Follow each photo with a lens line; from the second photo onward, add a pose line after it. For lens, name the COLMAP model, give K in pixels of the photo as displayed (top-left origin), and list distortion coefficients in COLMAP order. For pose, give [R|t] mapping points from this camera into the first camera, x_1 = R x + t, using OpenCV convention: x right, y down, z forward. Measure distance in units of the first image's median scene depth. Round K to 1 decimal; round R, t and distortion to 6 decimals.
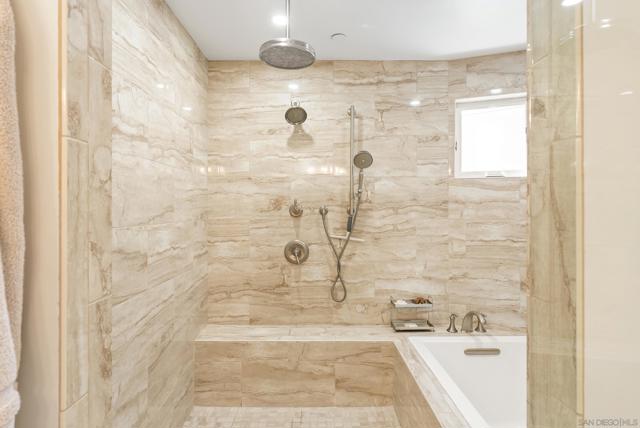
lens RADIAL K [[352.2, 0, 319.5], [0, 352.2, 213.3], [0, 0, 1]] dist [0.001122, 0.000380]
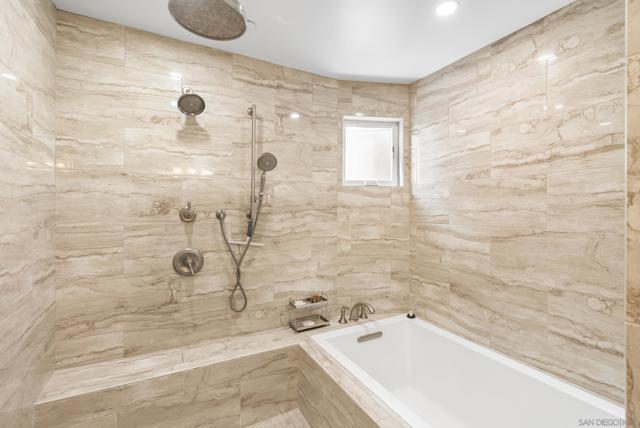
lens RADIAL K [[290.2, 0, 321.5], [0, 290.2, 213.5], [0, 0, 1]] dist [-0.004374, 0.001536]
pose [[0.883335, -0.001002, 0.468741, -0.112041], [0.001438, 0.999999, -0.000573, -0.009518], [-0.468739, 0.001180, 0.883336, 0.213830]]
